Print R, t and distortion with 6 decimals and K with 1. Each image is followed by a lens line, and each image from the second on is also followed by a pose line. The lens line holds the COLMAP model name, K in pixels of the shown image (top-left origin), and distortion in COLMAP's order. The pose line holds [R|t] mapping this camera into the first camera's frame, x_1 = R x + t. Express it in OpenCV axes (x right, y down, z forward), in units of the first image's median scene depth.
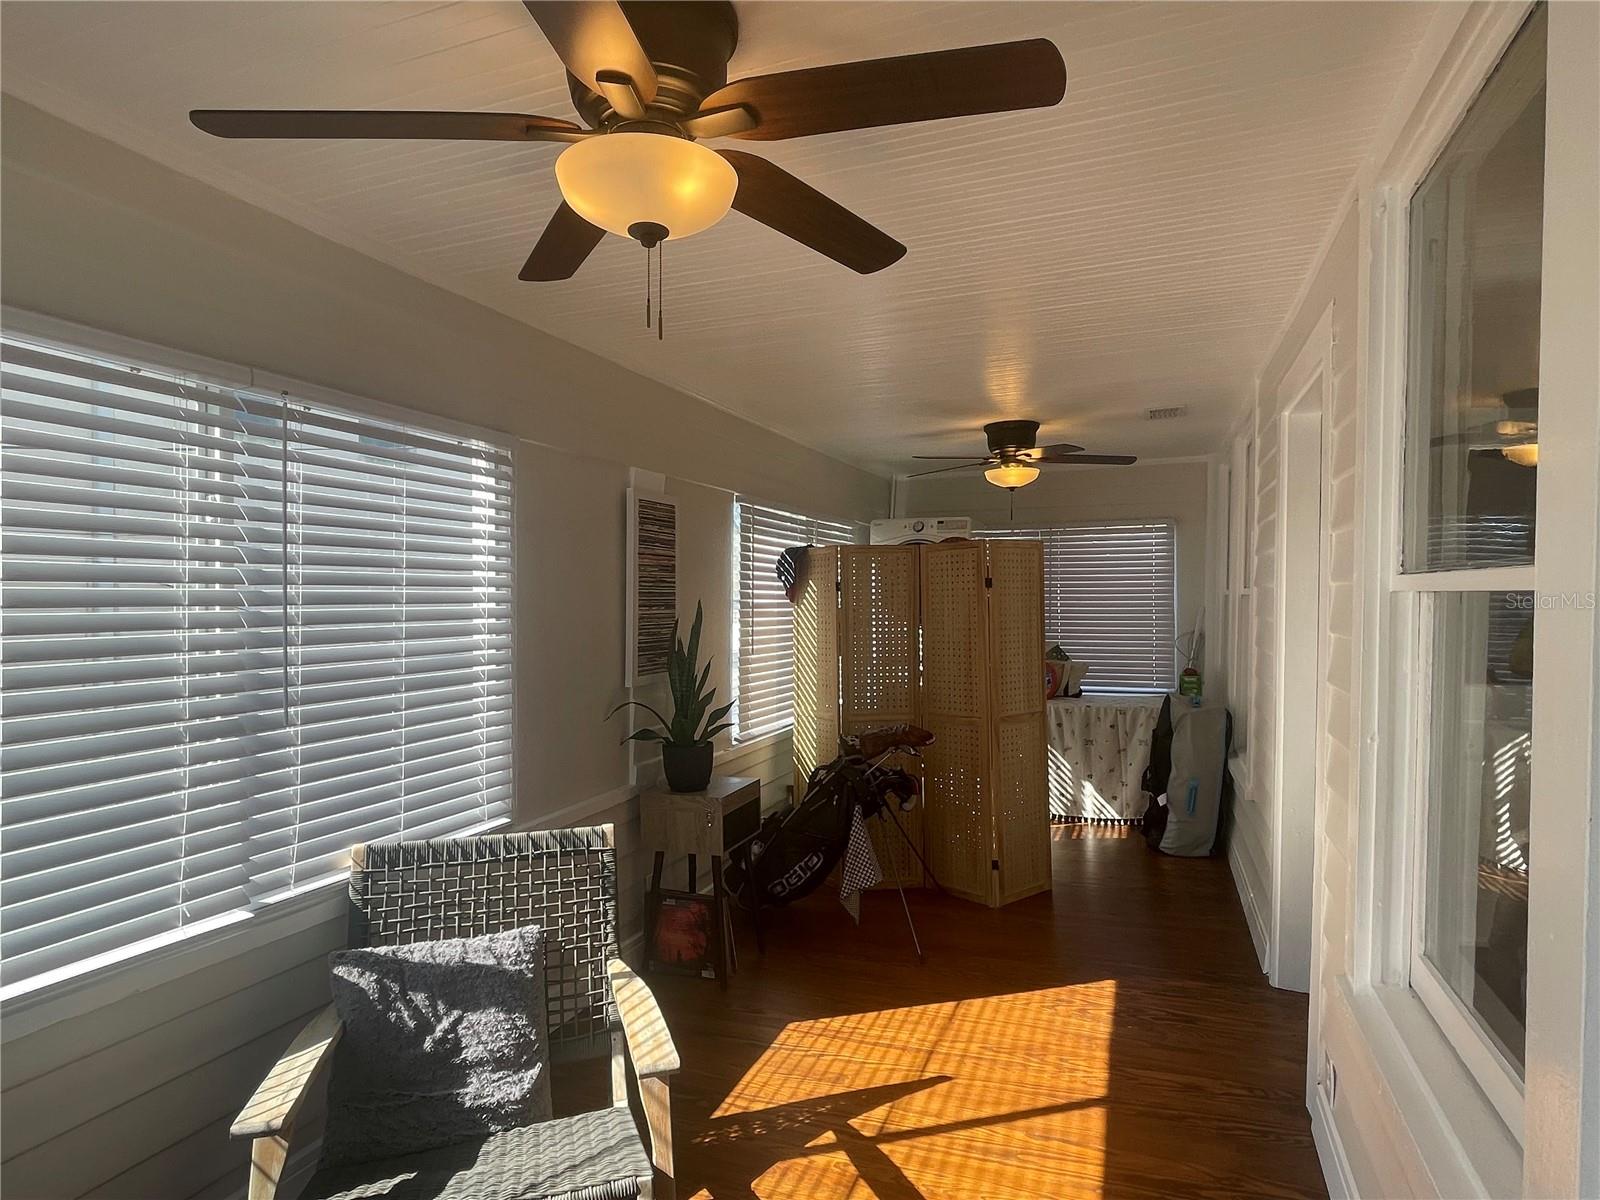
lens RADIAL K [[889.6, 0, 800.3], [0, 889.6, 598.5], [0, 0, 1]] dist [-0.007316, -0.000844]
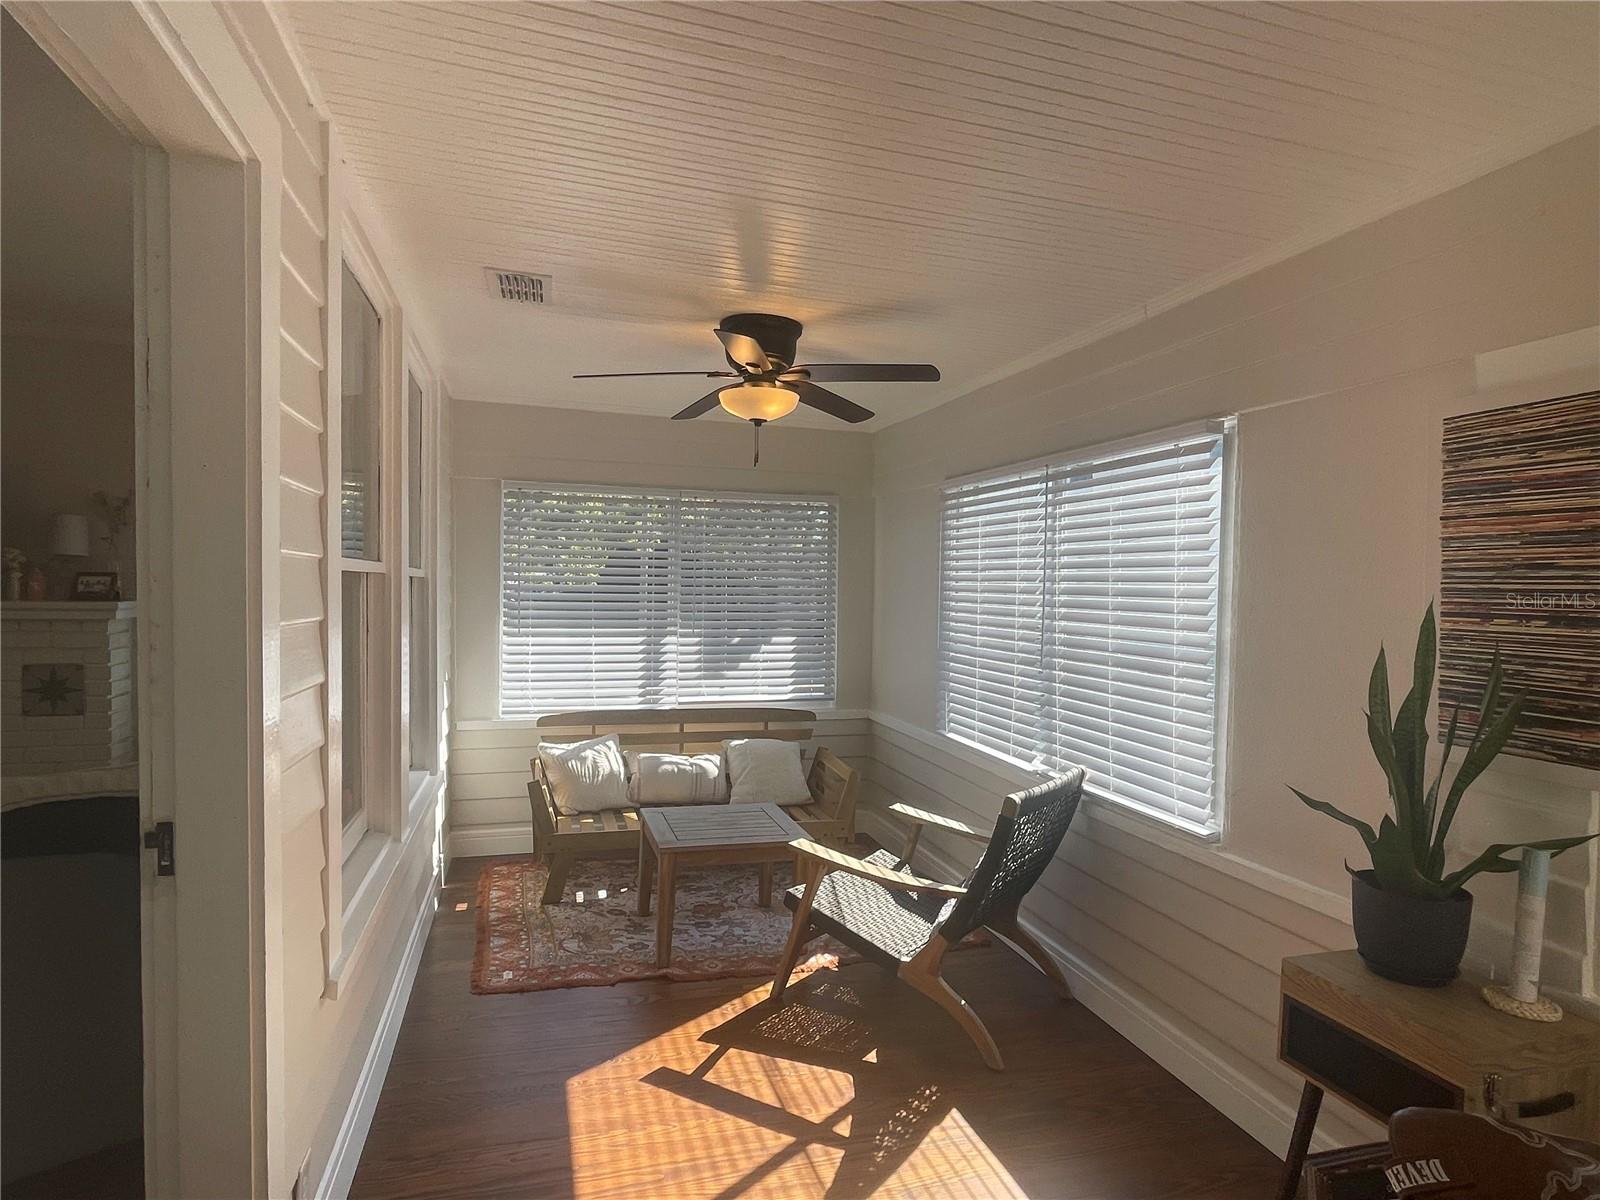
lens RADIAL K [[889.6, 0, 803.6], [0, 889.6, 610.5], [0, 0, 1]] dist [-0.007316, -0.000844]
pose [[-0.783048, -0.001045, -0.621961, 0.788491], [-0.023711, 0.999322, 0.028172, 0.000432], [0.621509, 0.036807, -0.782542, 1.993315]]
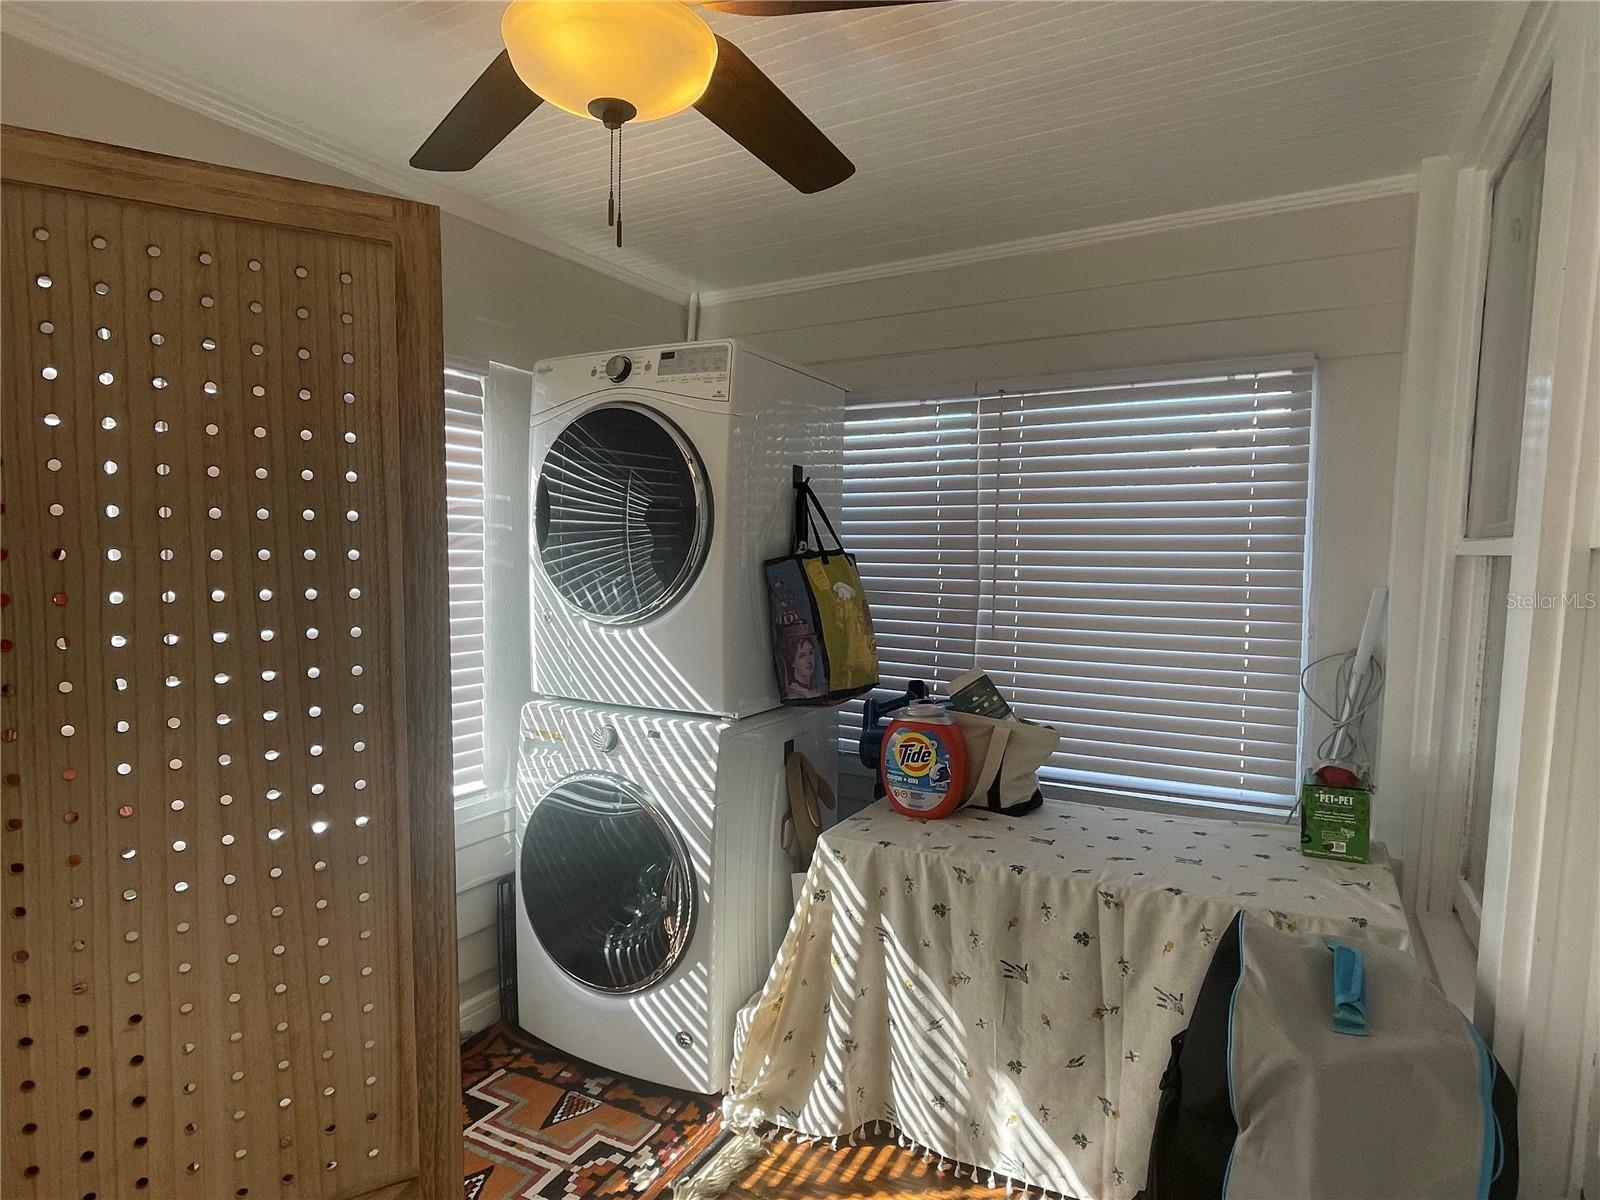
lens RADIAL K [[889.6, 0, 810.1], [0, 889.6, 605.5], [0, 0, 1]] dist [-0.007316, -0.000844]
pose [[0.990913, 0.025097, -0.132141, 0.273438], [-0.017565, 0.998170, 0.057864, -0.000576], [0.133352, -0.055017, 0.989541, 0.619802]]
